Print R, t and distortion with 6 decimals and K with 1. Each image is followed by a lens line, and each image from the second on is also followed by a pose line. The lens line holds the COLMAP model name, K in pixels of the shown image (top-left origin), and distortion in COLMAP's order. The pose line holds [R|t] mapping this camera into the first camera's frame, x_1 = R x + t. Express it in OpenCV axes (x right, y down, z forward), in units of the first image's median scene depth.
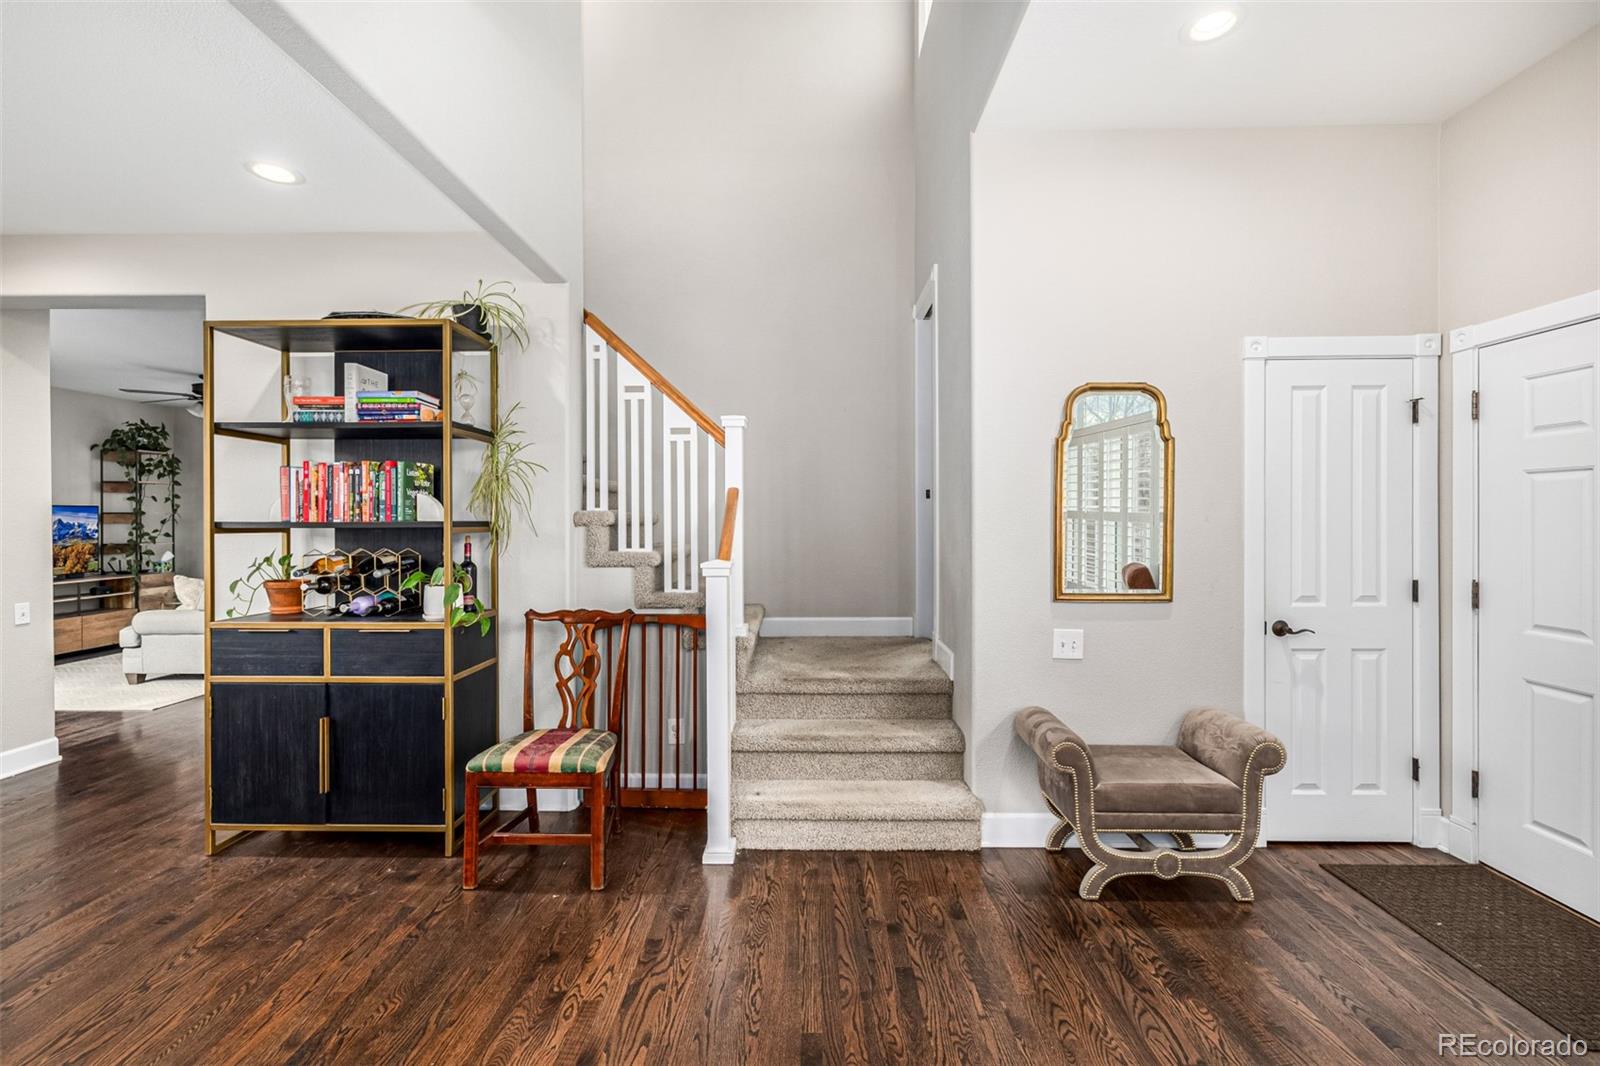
lens RADIAL K [[673.3, 0, 803.5], [0, 673.3, 521.9], [0, 0, 1]] dist [0.002646, 0.000097]
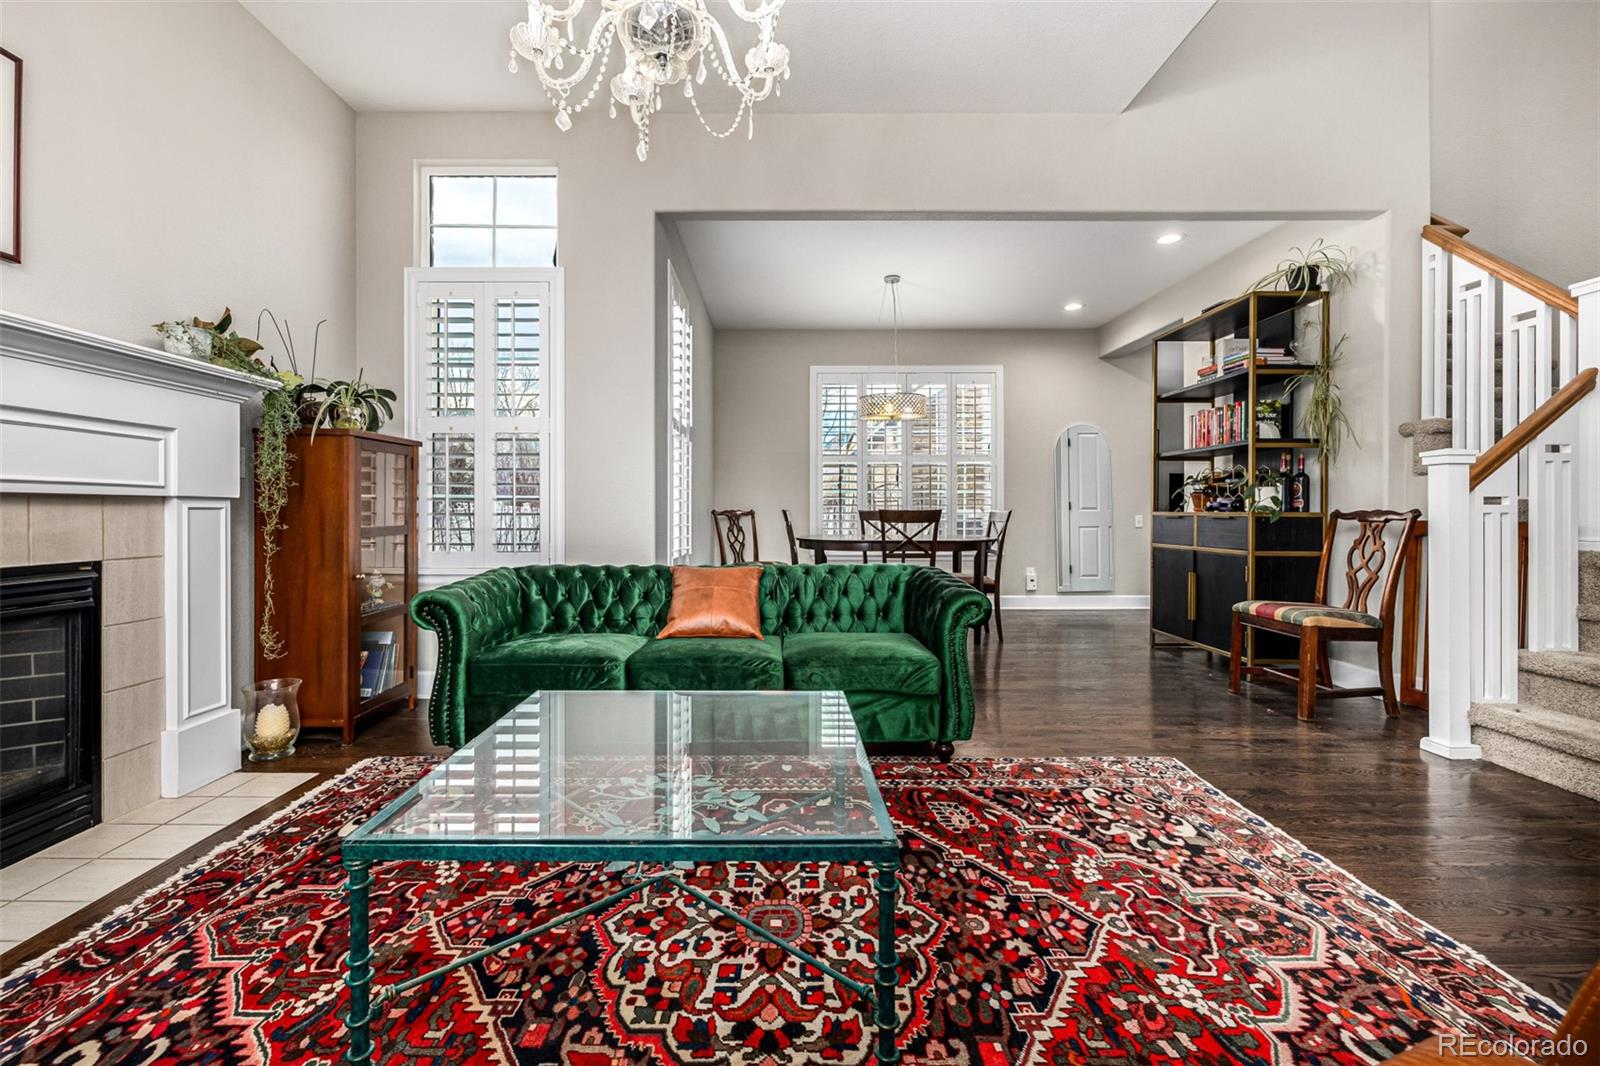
lens RADIAL K [[673.3, 0, 763.2], [0, 673.3, 516.8], [0, 0, 1]] dist [0.002646, 0.000097]
pose [[-0.001677, 0.008794, -0.999960, 0.811609], [-0.006240, 0.999942, 0.008804, 0.145645], [0.999979, 0.006255, -0.001622, 0.003454]]
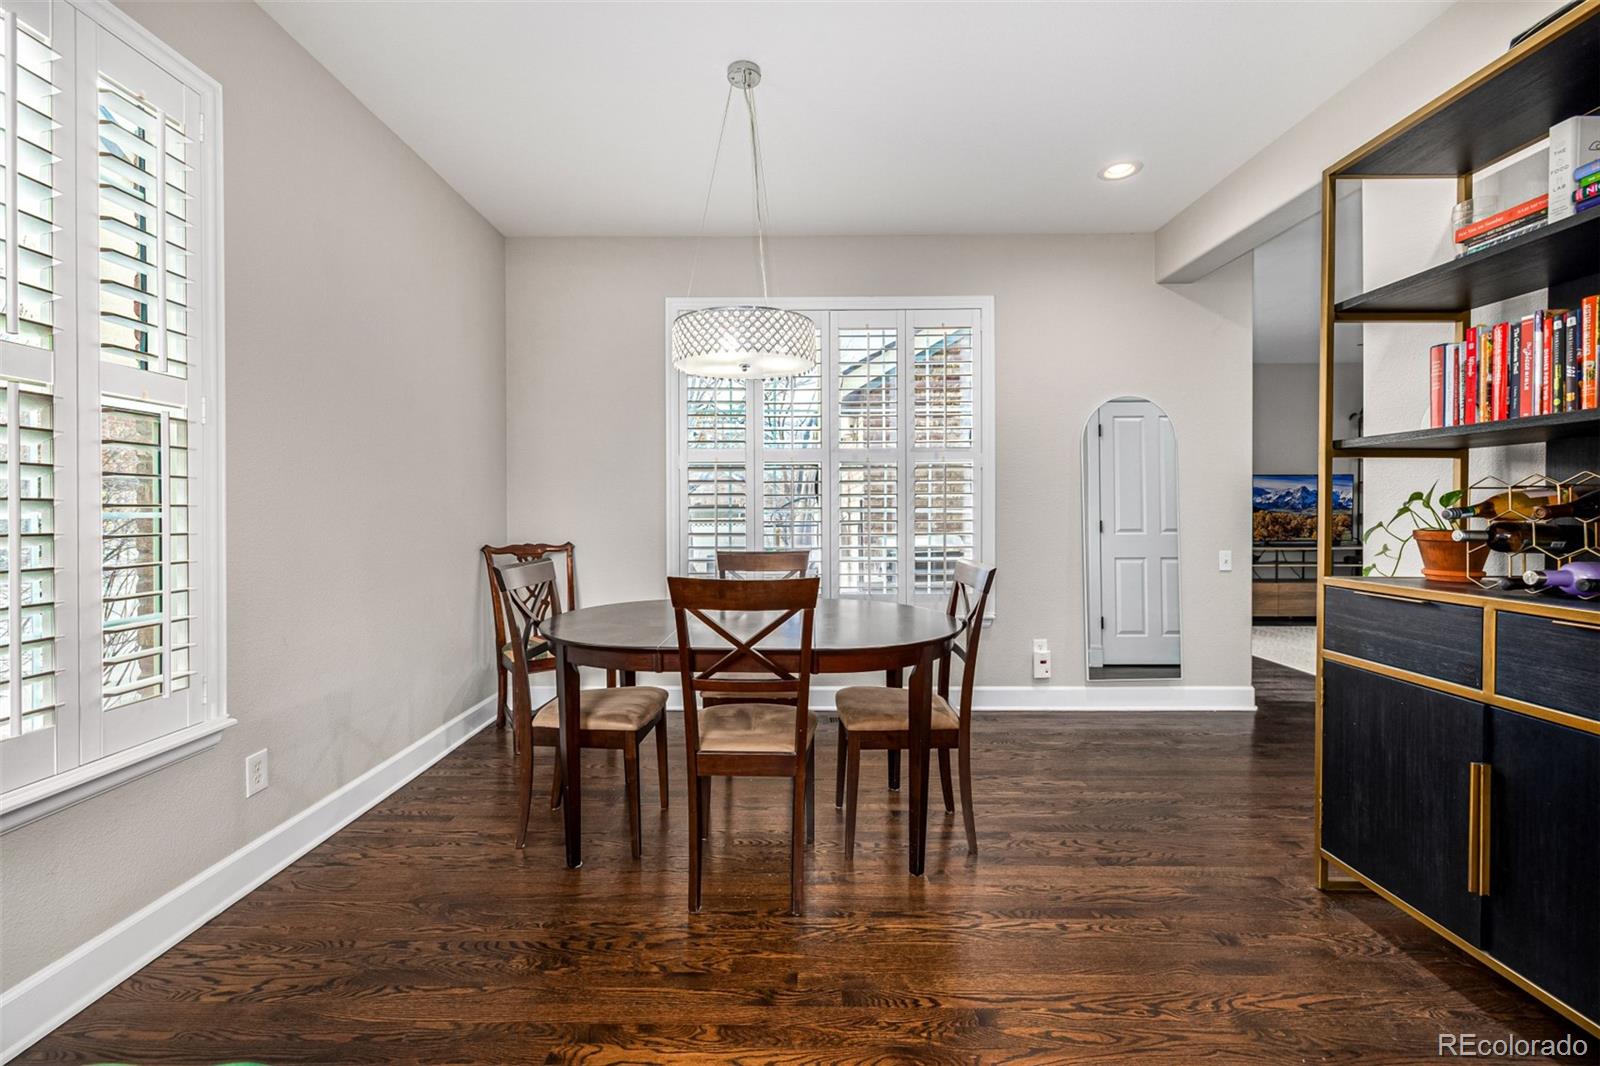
lens RADIAL K [[673.3, 0, 776.4], [0, 673.3, 516.3], [0, 0, 1]] dist [0.002646, 0.000097]
pose [[-0.001854, 0.011125, -0.999936, -0.133048], [-0.004415, 0.999928, 0.011133, 0.073791], [0.999989, 0.004435, -0.001805, 0.382914]]
